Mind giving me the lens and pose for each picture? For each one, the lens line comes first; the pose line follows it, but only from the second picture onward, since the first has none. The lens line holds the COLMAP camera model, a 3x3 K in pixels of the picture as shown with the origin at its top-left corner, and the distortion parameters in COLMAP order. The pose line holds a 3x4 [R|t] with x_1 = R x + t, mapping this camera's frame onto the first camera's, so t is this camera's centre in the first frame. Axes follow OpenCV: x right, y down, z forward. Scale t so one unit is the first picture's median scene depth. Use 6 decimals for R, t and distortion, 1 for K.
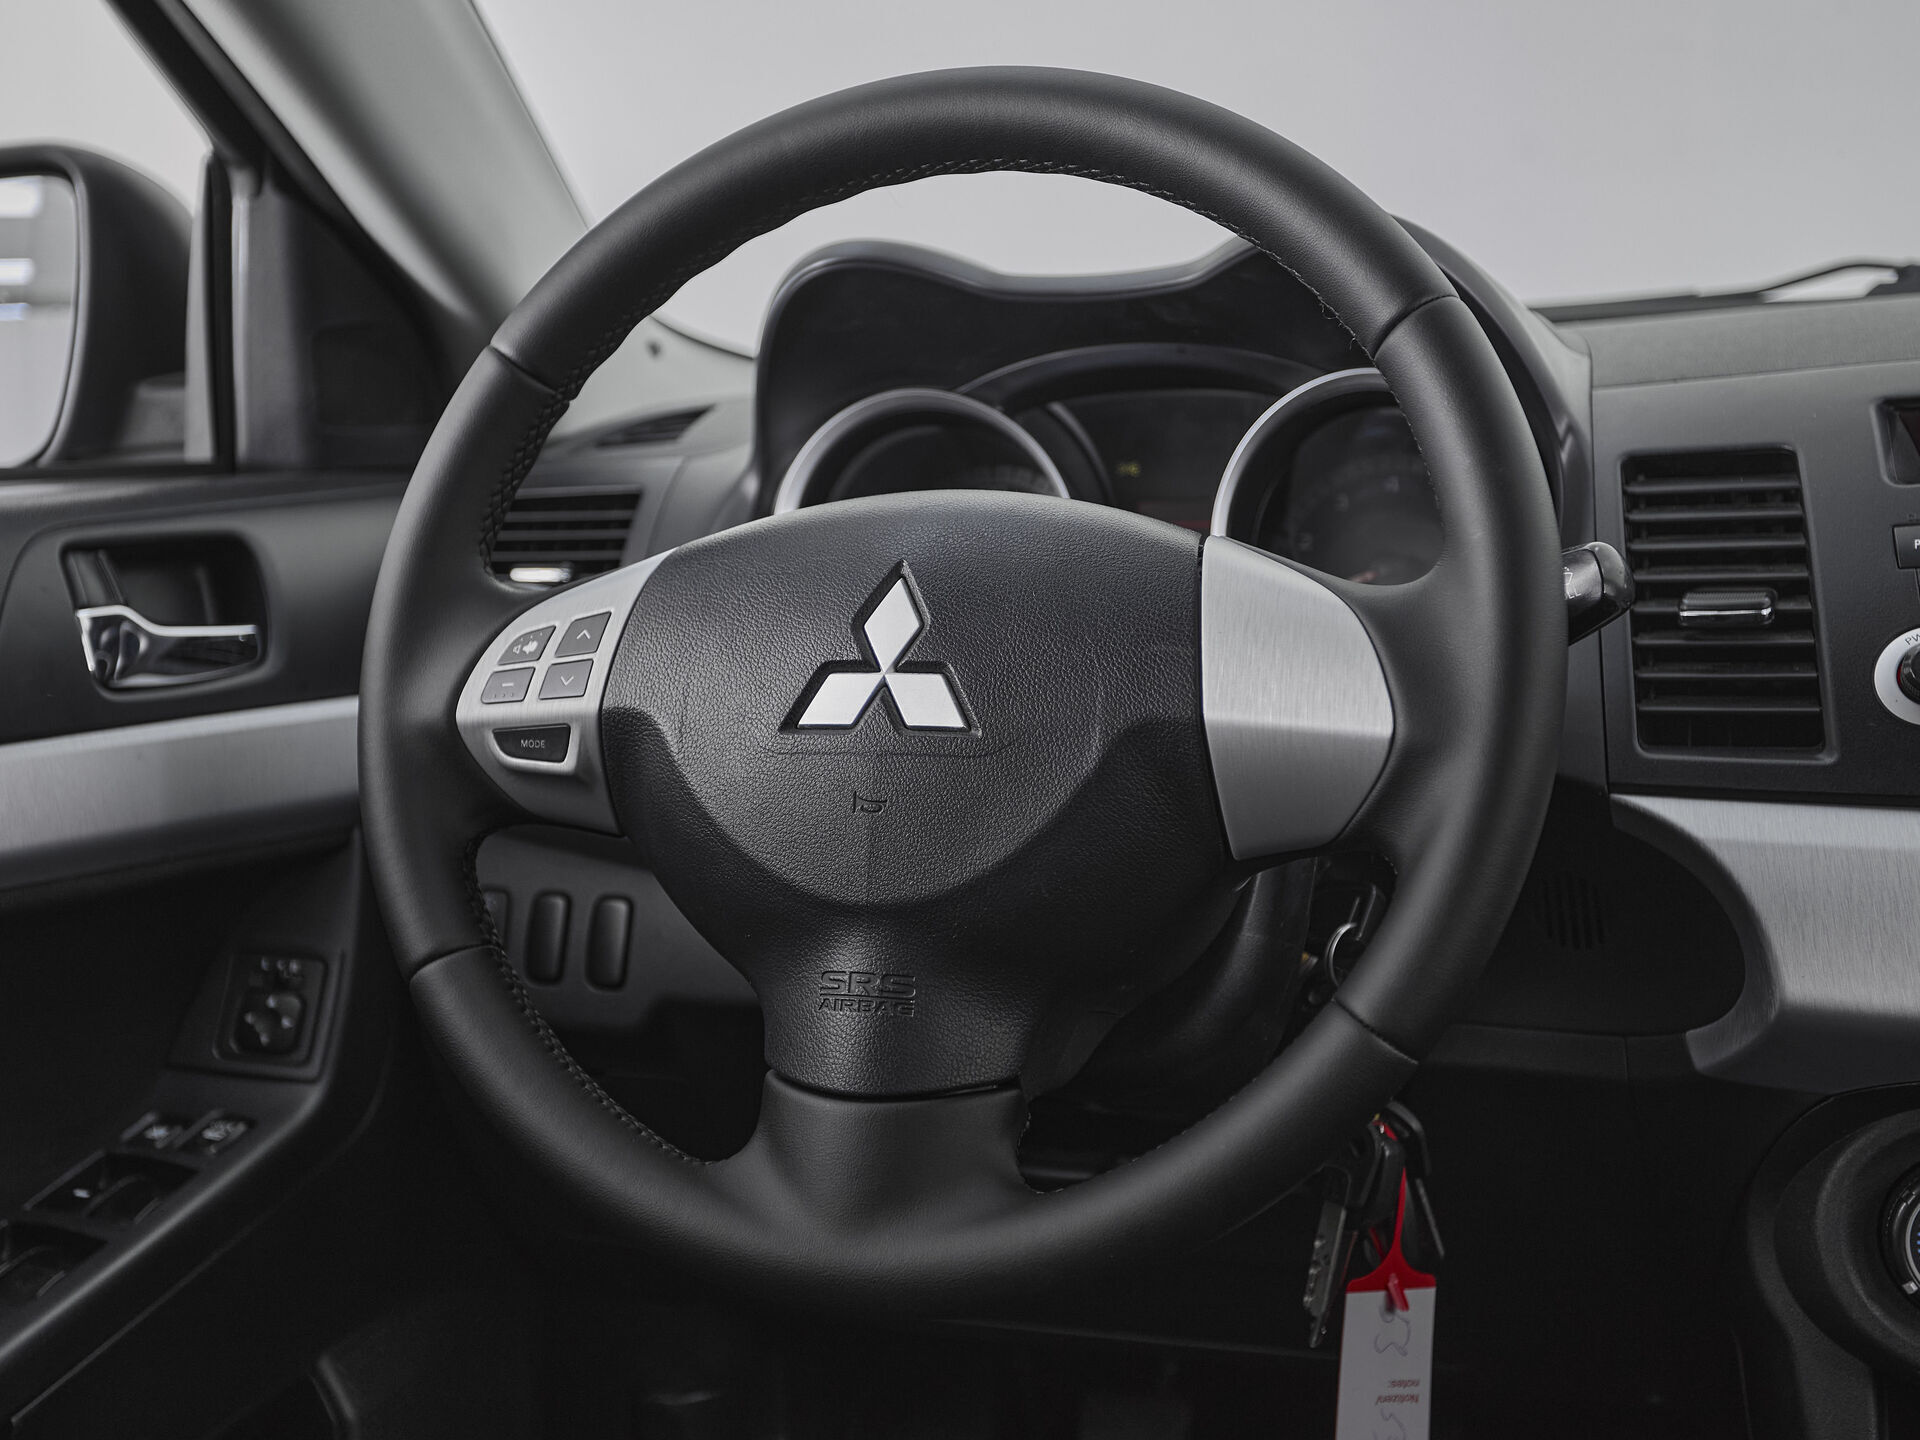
lens RADIAL K [[2439.8, 0, 890.0], [0, 2439.8, 719.7], [0, 0, 1]] dist [0.032674, -0.010207]
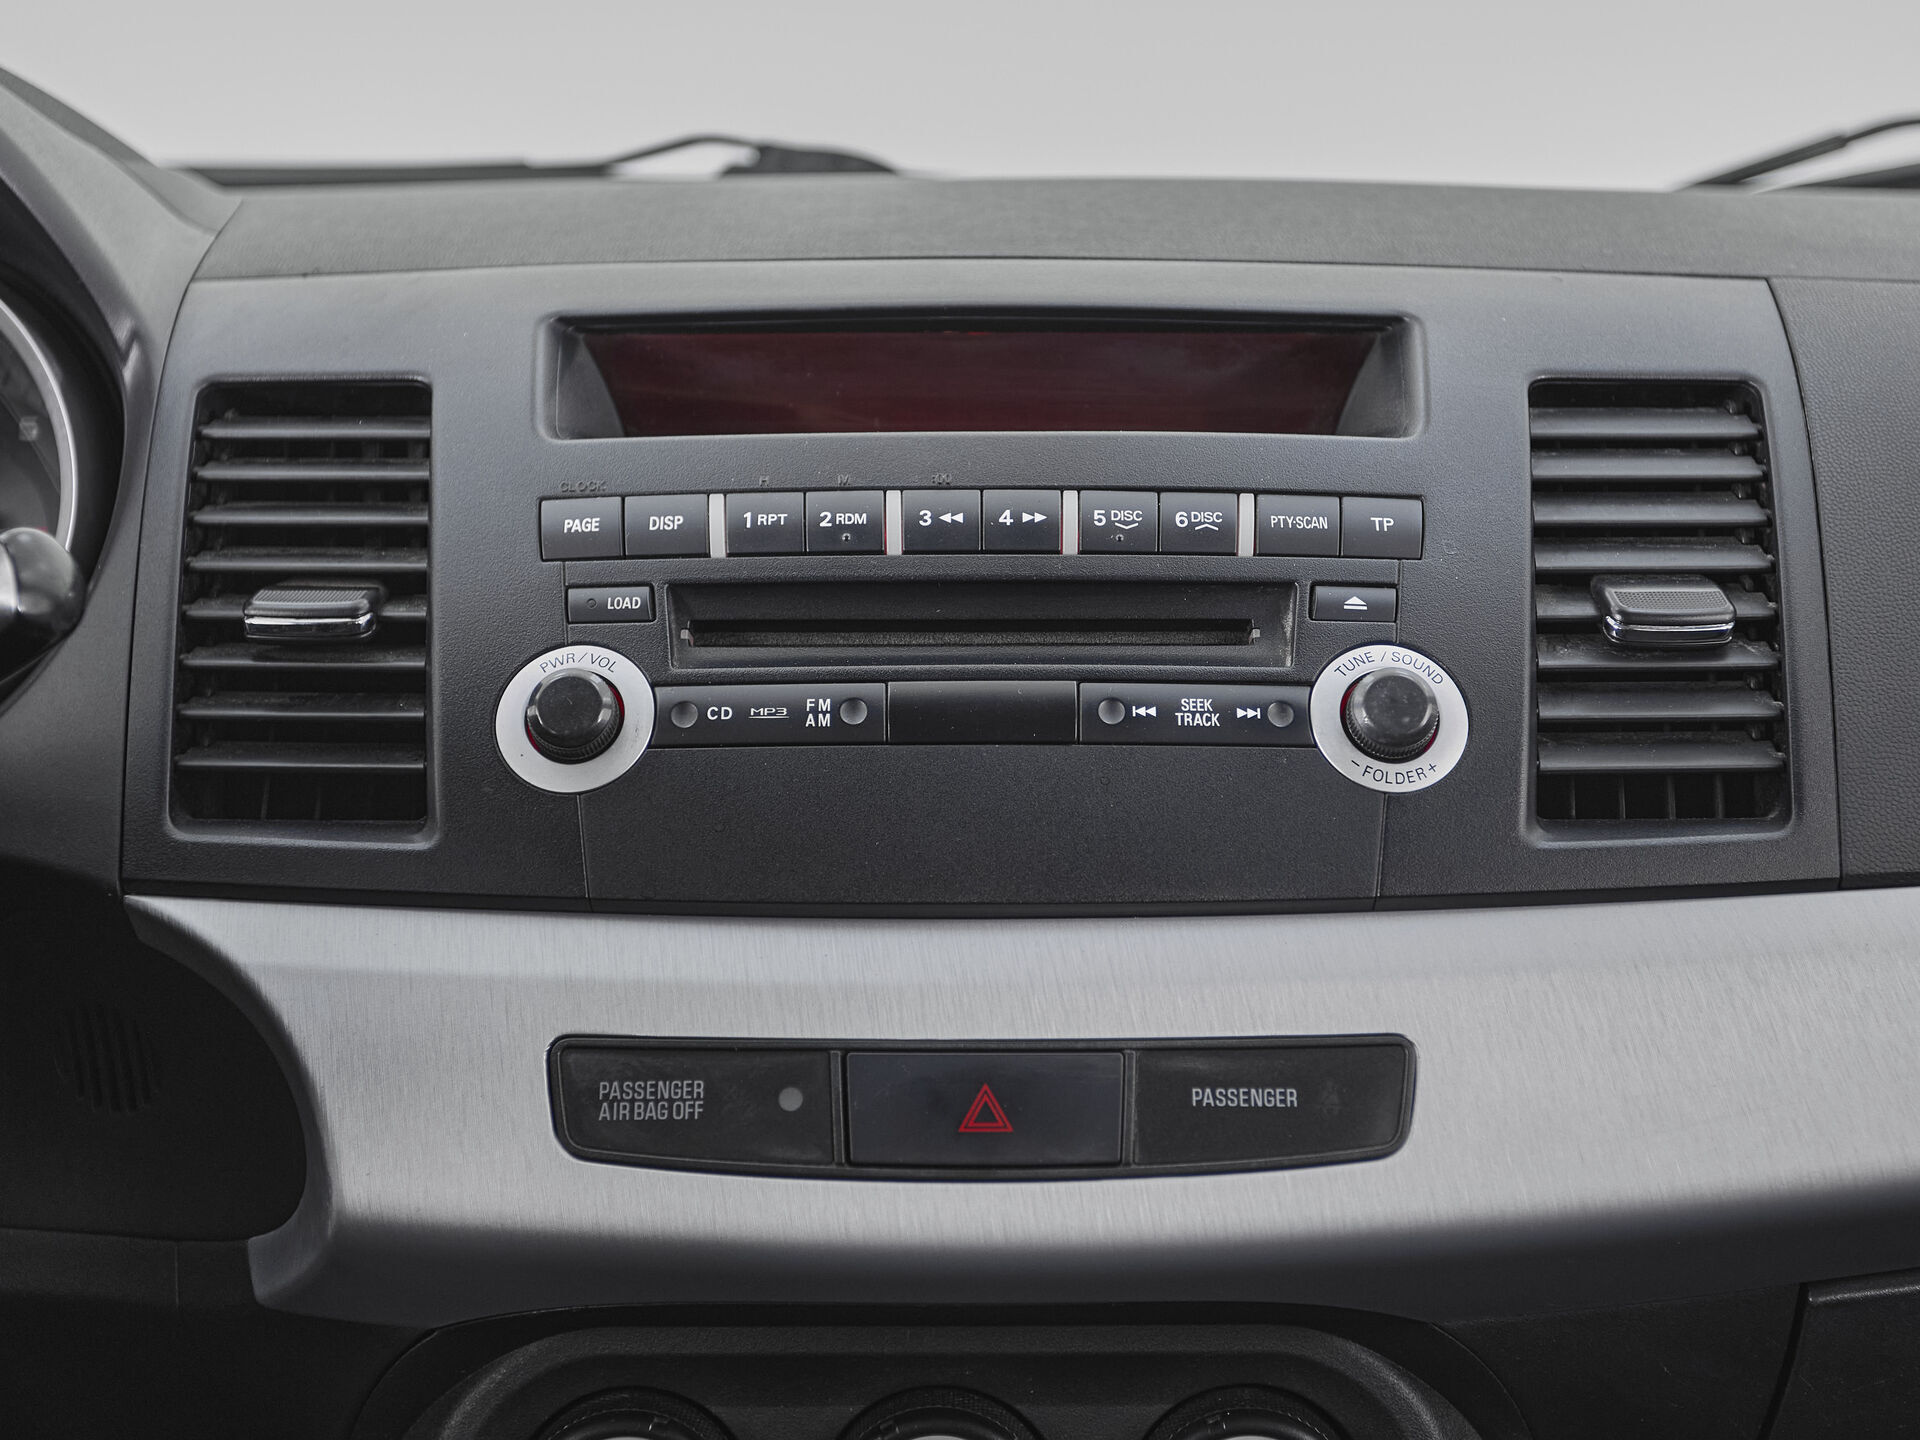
lens RADIAL K [[2568.6, 0, 960.6], [0, 2568.6, 658.4], [0, 0, 1]] dist [0.063203, -0.041275]
pose [[0.932837, -0.004915, 0.360266, 0.265277], [-0.000976, 0.999869, 0.016167, -0.047233], [-0.360298, -0.015433, 0.932709, 0.278299]]
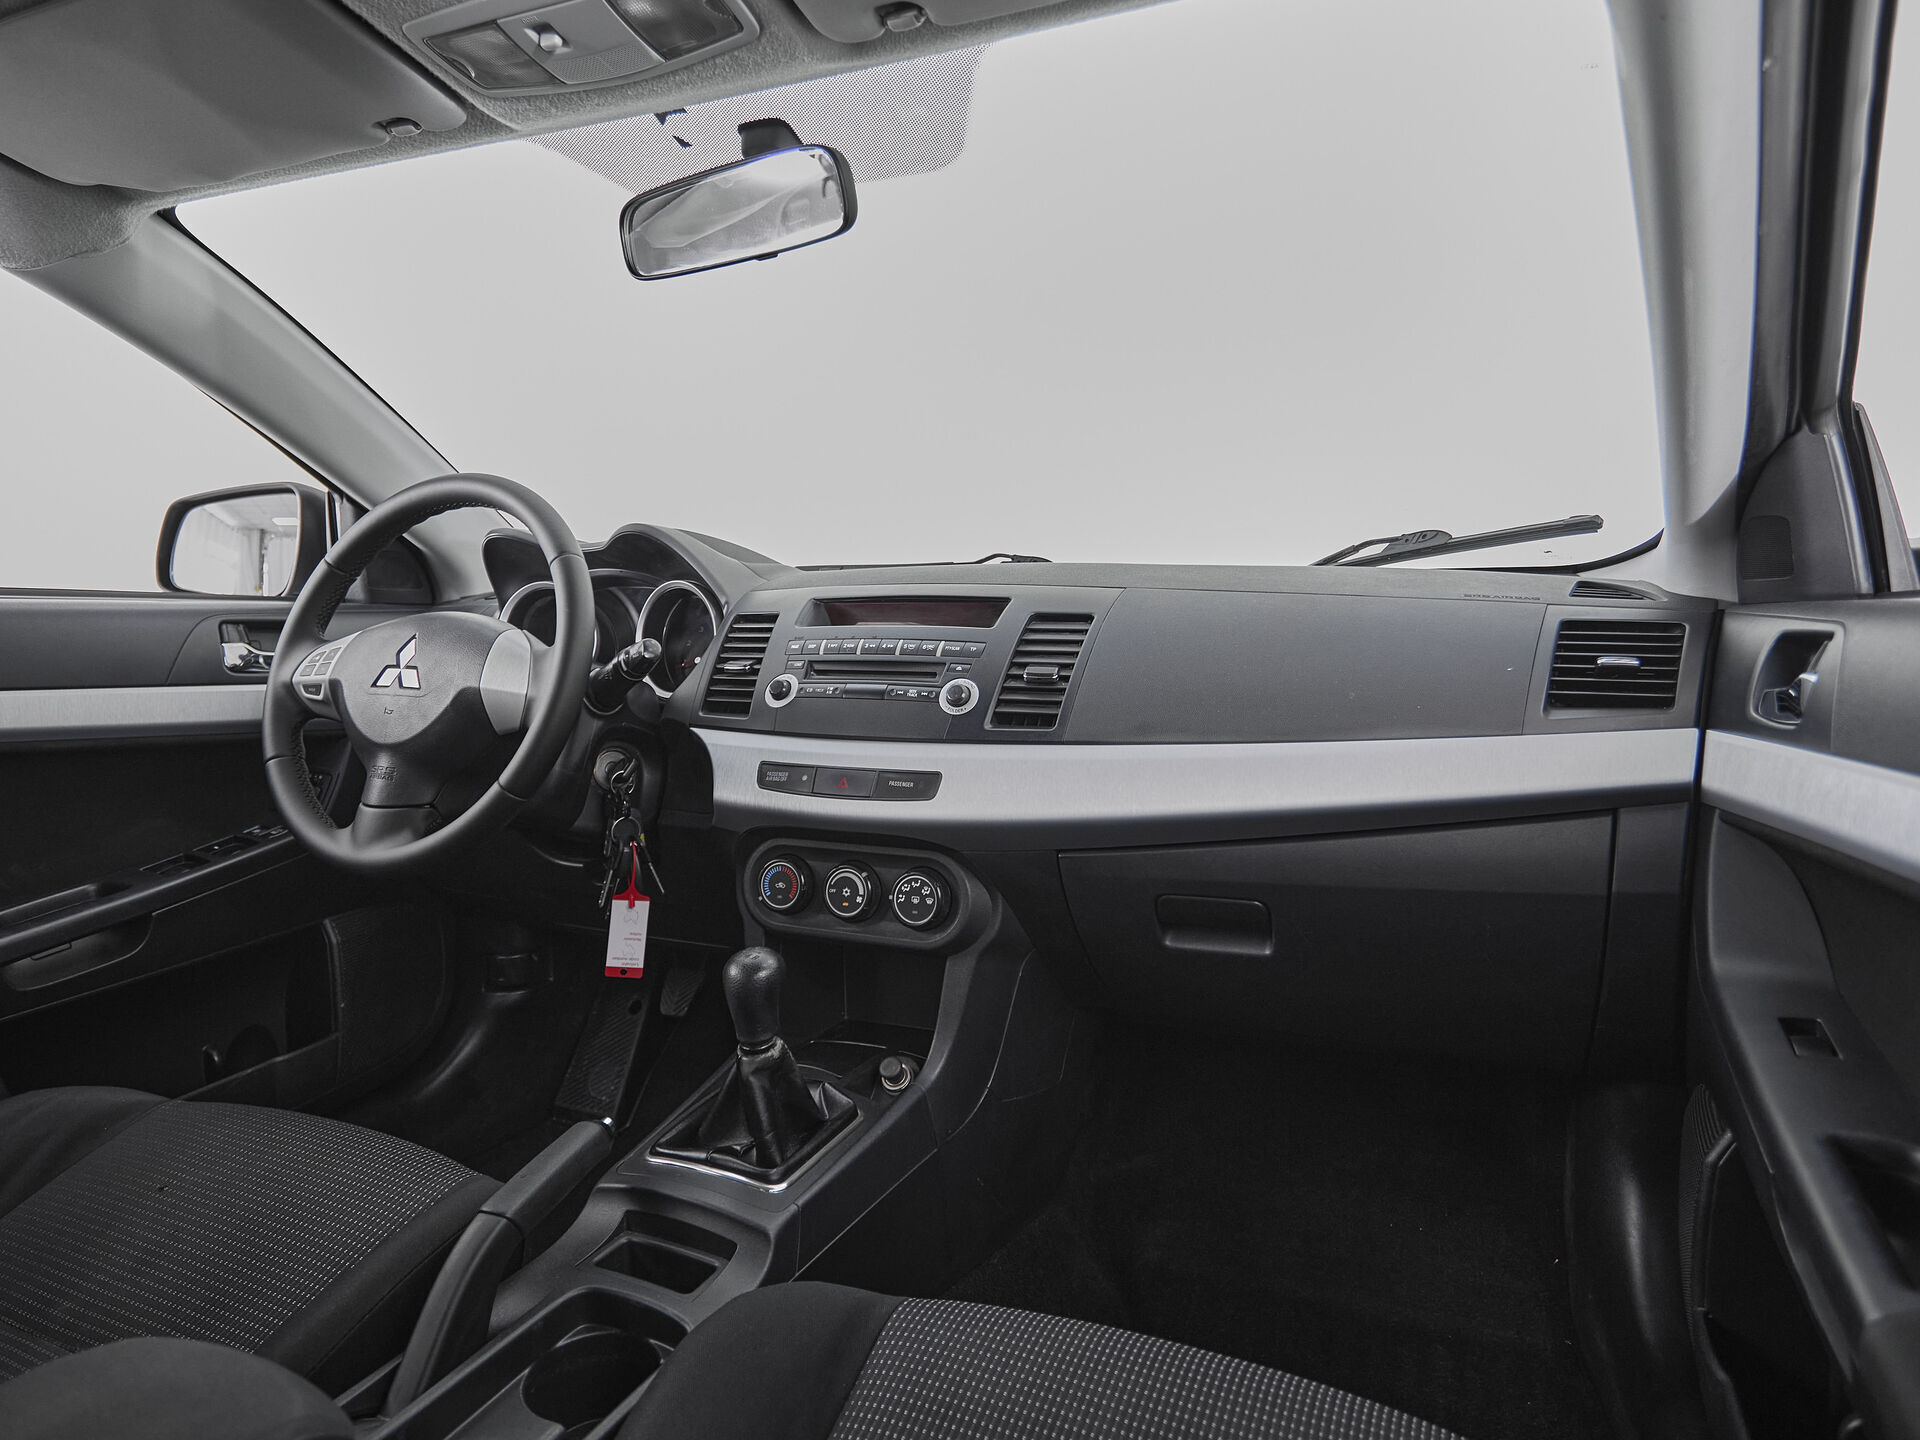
lens RADIAL K [[1156.7, 0, 957.0], [0, 1156.7, 702.8], [0, 0, 1]] dist [-0.005463, -0.000770]
pose [[0.997679, 0.051195, -0.044897, 0.700777], [-0.053104, 0.997688, -0.042416, 0.043997], [0.042622, 0.044702, 0.998091, -0.377579]]
